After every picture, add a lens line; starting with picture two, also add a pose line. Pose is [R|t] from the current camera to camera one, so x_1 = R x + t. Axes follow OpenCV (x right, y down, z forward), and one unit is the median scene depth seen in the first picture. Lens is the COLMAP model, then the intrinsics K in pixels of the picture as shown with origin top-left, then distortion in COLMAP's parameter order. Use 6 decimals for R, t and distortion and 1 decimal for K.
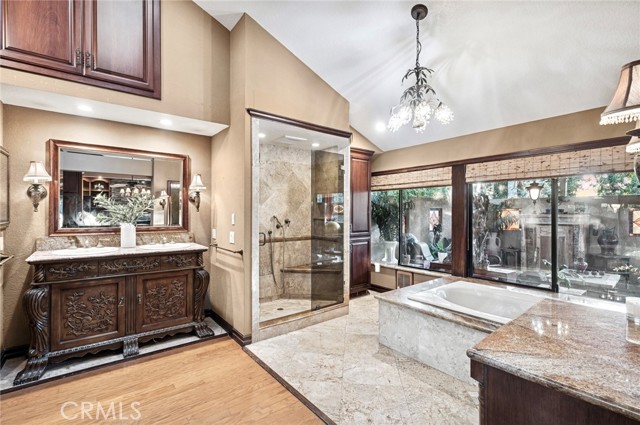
lens RADIAL K [[294.1, 0, 321.5], [0, 294.1, 211.5], [0, 0, 1]] dist [-0.004353, -0.000439]
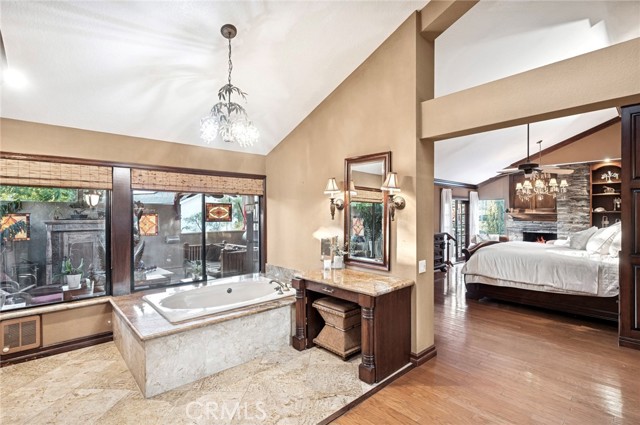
lens RADIAL K [[306.6, 0, 319.3], [0, 306.6, 211.9], [0, 0, 1]] dist [0.013900, 0.000266]
pose [[-0.076346, 0.005130, 0.997068, -0.667152], [-0.001445, 0.999985, -0.005255, -0.030000], [-0.997080, -0.001842, -0.076338, 0.654956]]
